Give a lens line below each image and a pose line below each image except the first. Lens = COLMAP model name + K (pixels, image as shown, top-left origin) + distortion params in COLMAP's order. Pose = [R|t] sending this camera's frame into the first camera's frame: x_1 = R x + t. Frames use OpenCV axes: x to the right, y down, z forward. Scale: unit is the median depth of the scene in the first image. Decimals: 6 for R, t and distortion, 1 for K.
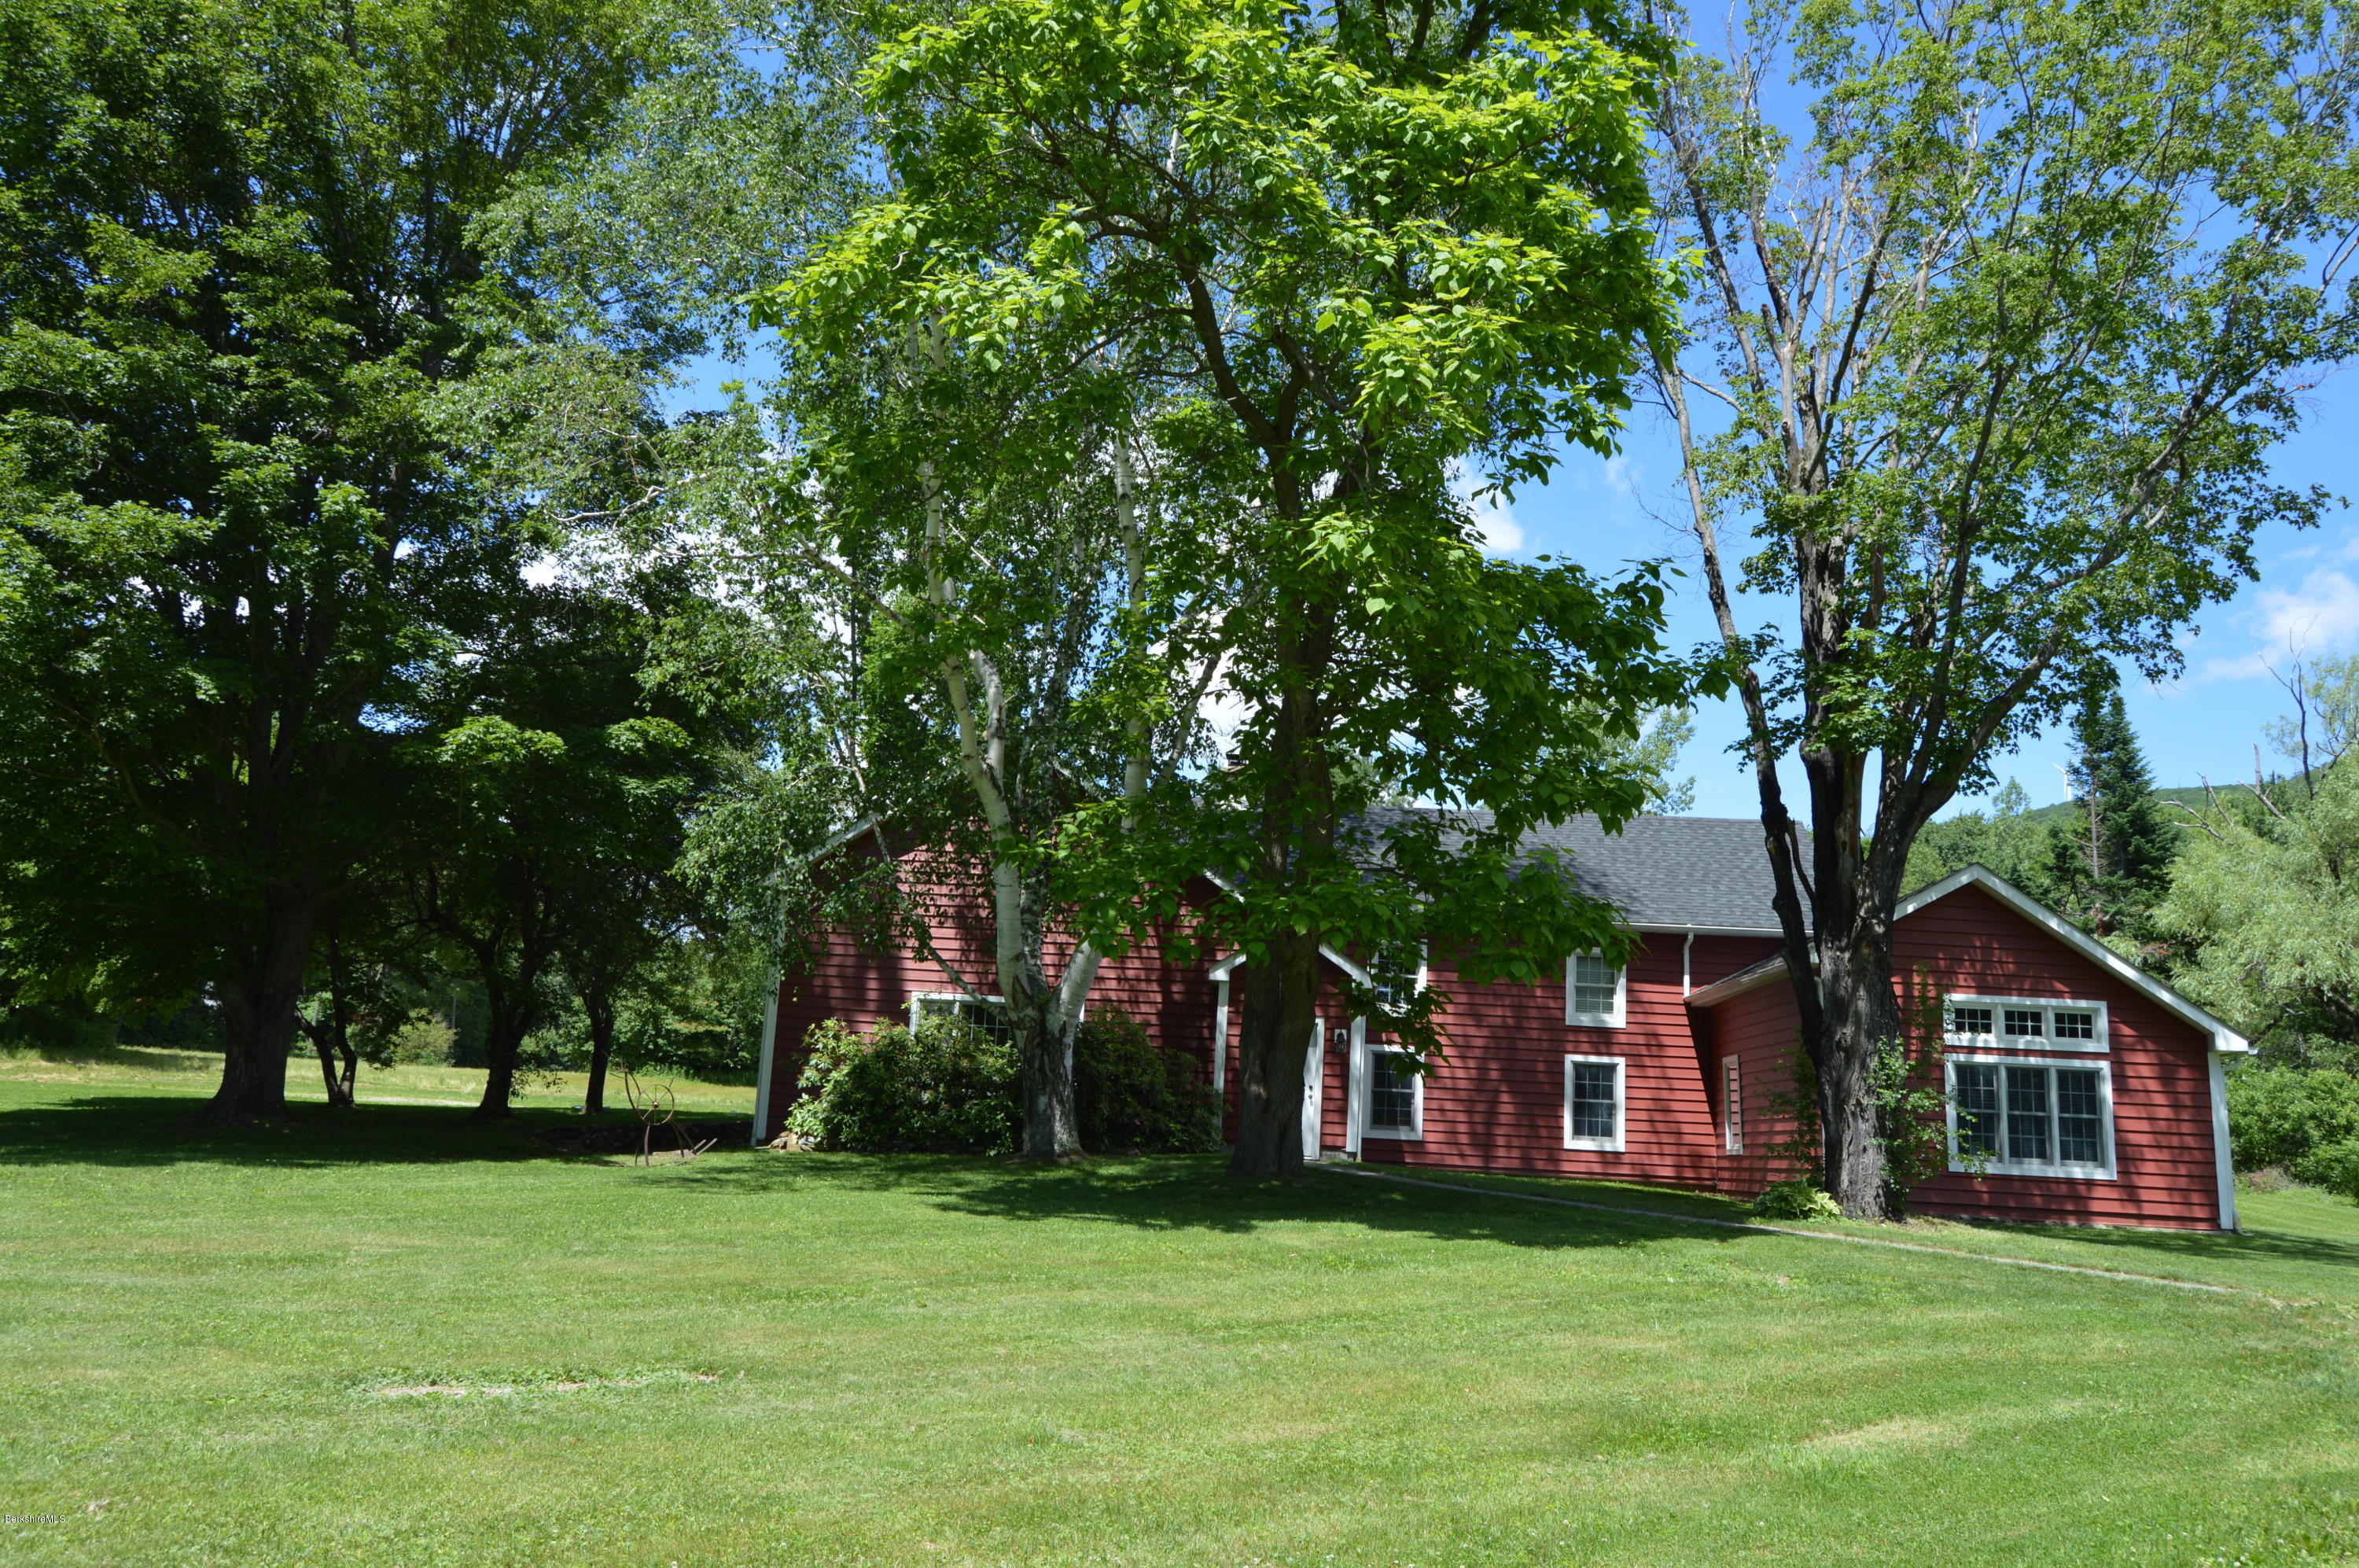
lens RADIAL K [[1830.8, 0, 1179.7], [0, 1830.8, 792.3], [0, 0, 1]] dist [-0.015203, 0.008961]
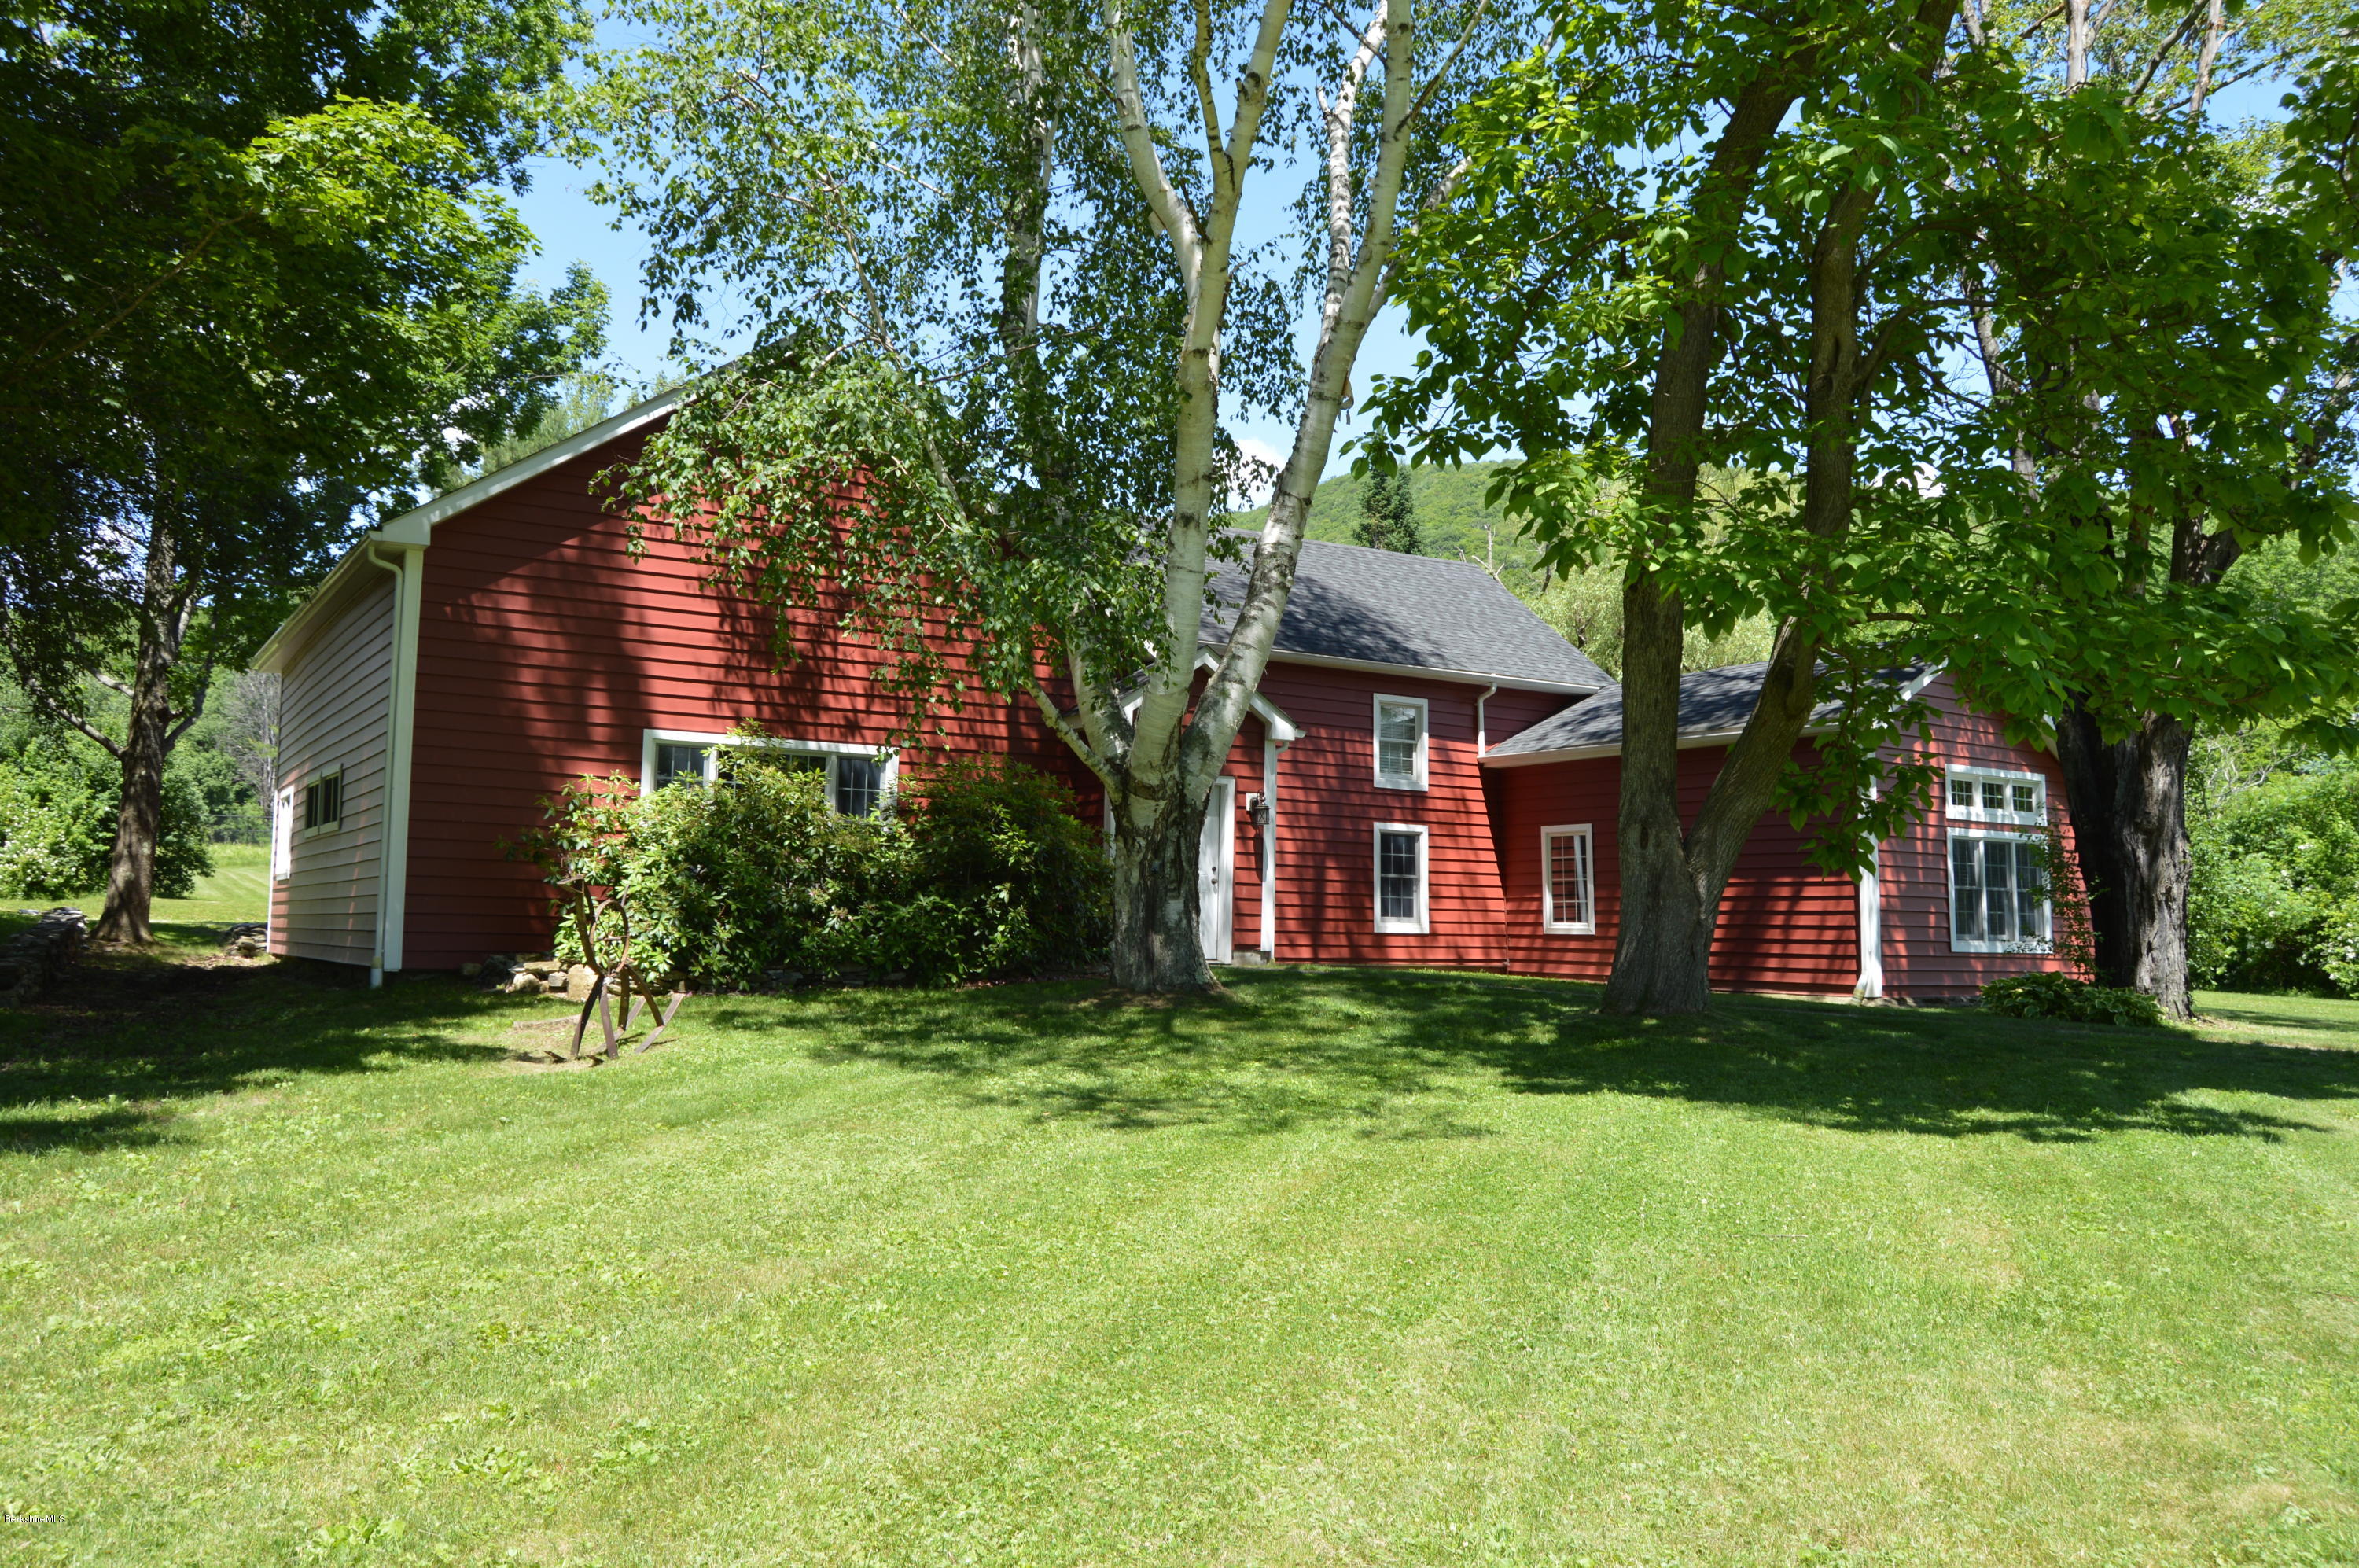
lens RADIAL K [[1830.8, 0, 1168.4], [0, 1830.8, 788.9], [0, 0, 1]] dist [-0.015203, 0.008961]
pose [[0.811788, 0.006899, 0.583912, -0.453980], [-0.088016, 0.989952, 0.110668, 0.055299], [-0.577281, -0.141232, 0.804239, 0.482617]]
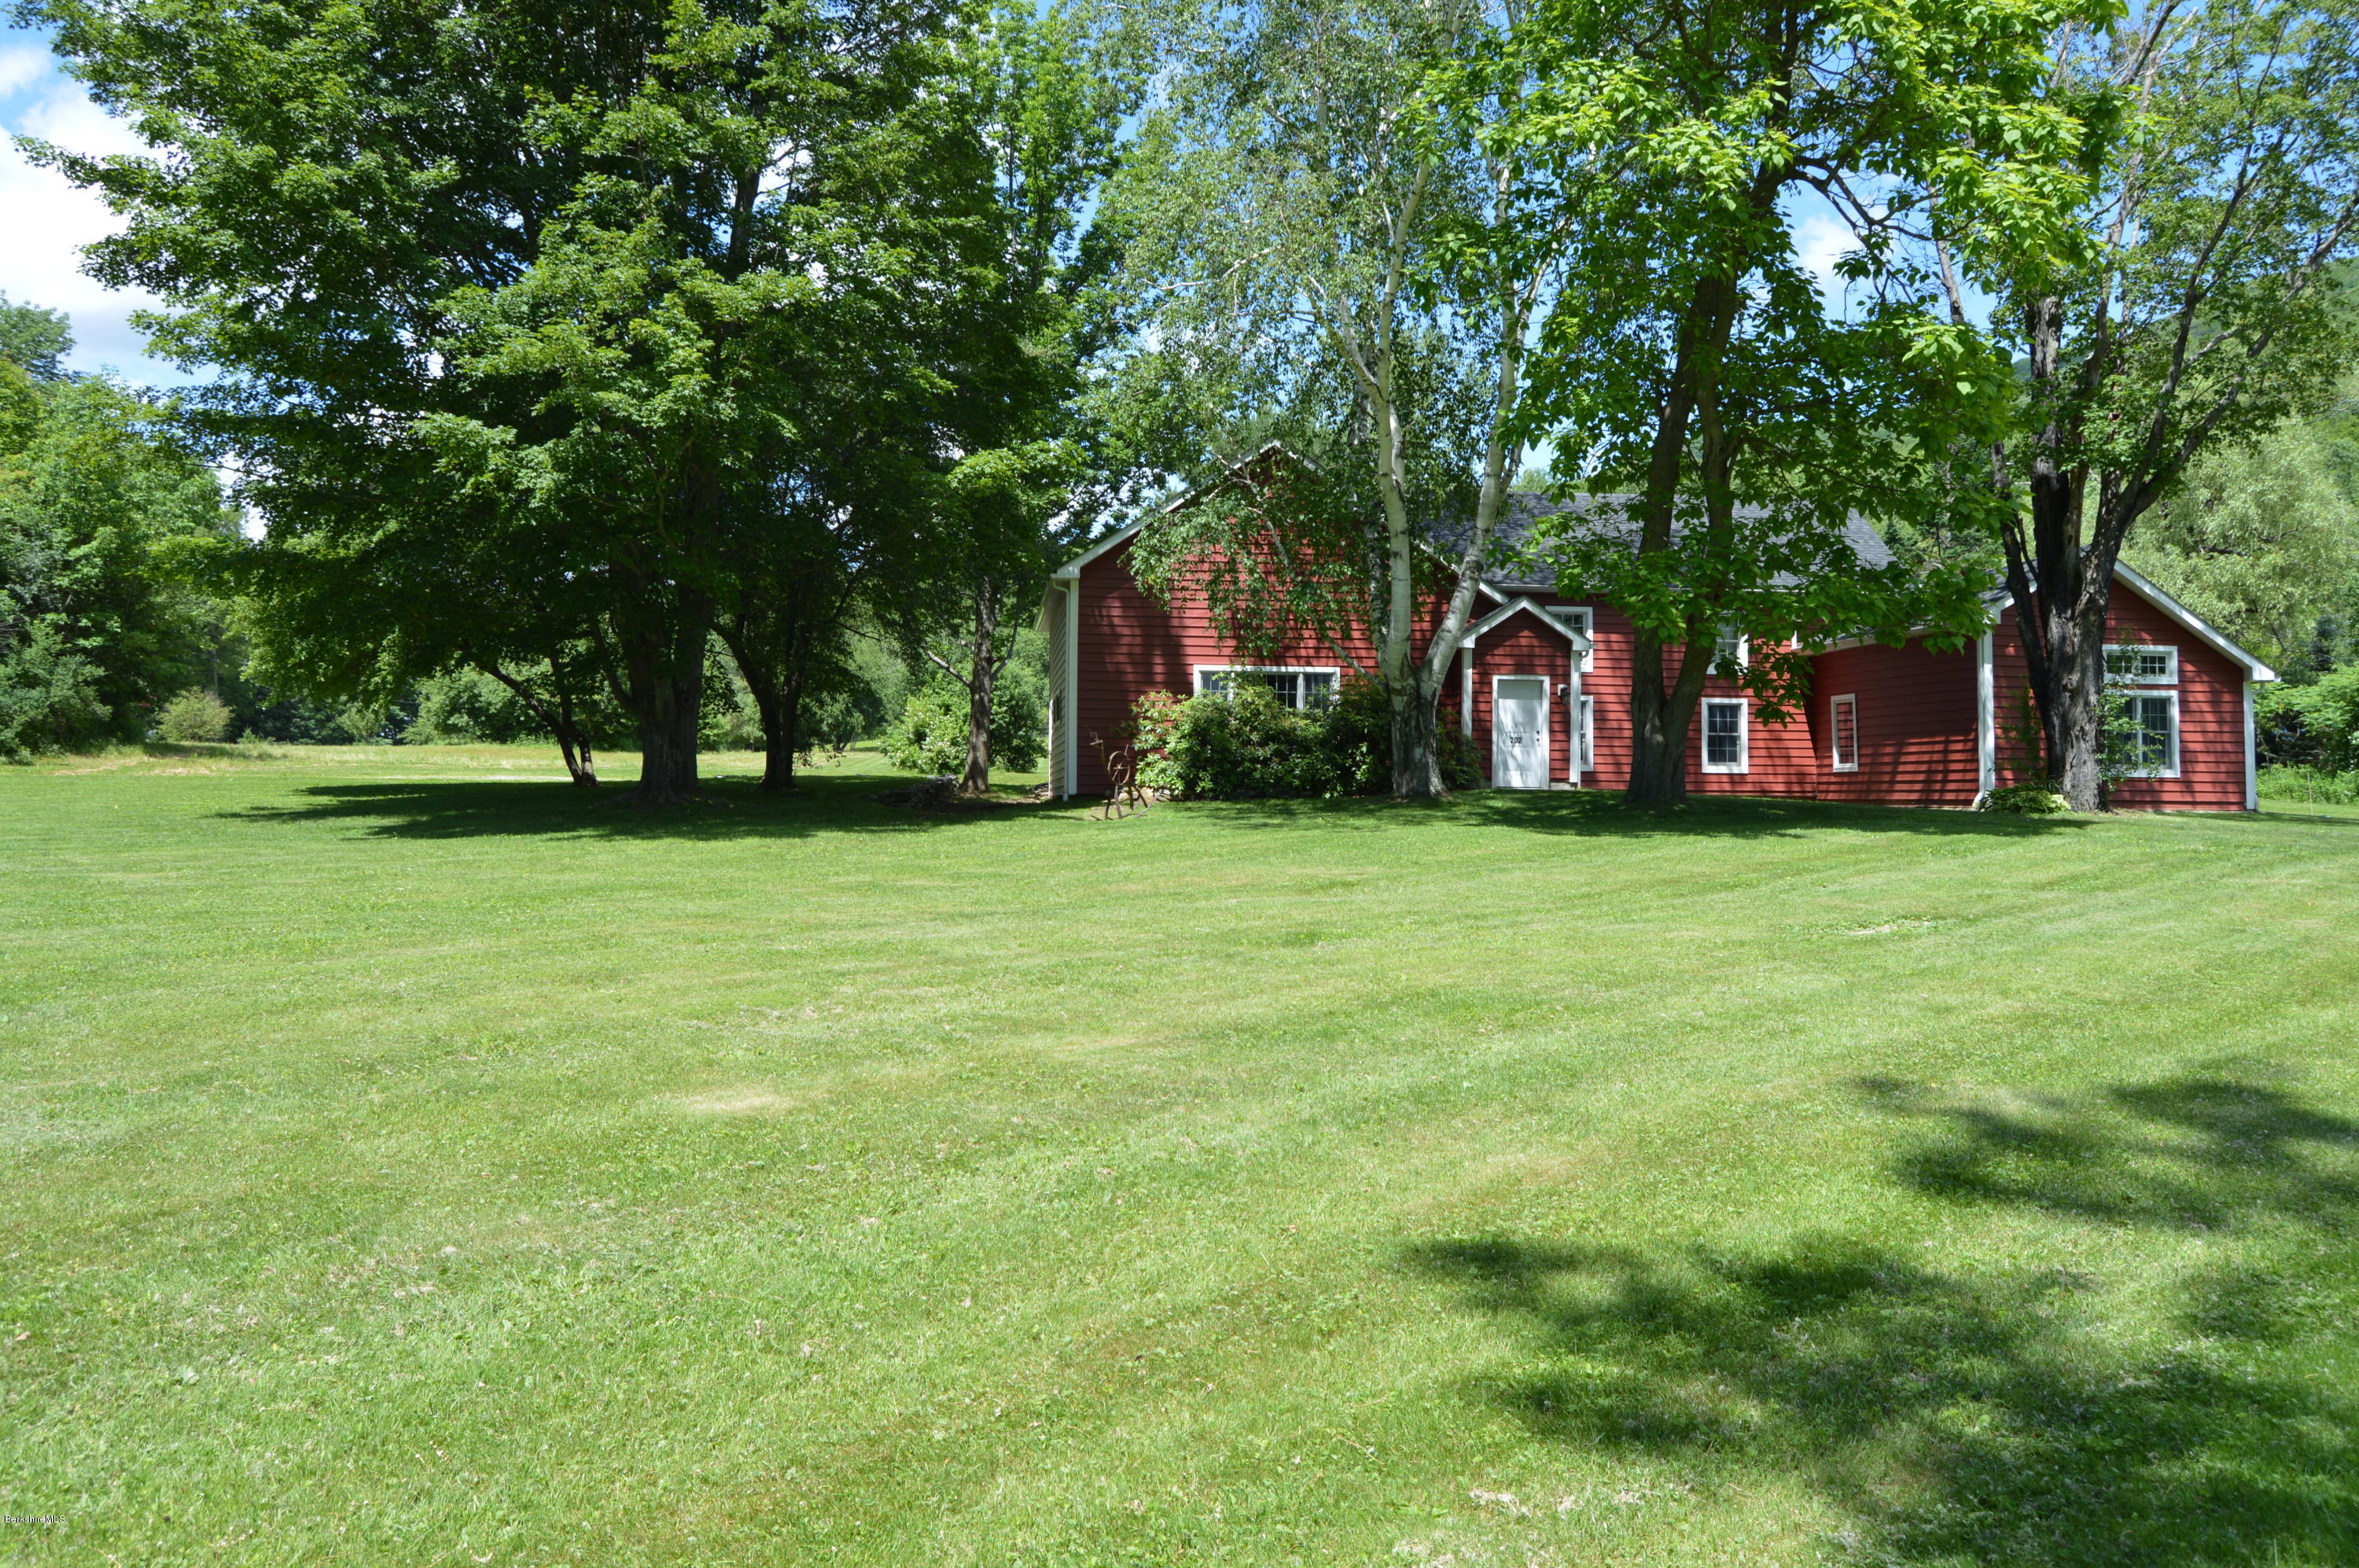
lens RADIAL K [[1830.8, 0, 1187.0], [0, 1830.8, 775.4], [0, 0, 1]] dist [-0.015203, 0.008961]
pose [[0.982818, -0.043728, 0.179324, -0.449229], [0.009917, 0.982639, 0.185263, -0.047066], [-0.184312, -0.180302, 0.966189, -0.172904]]
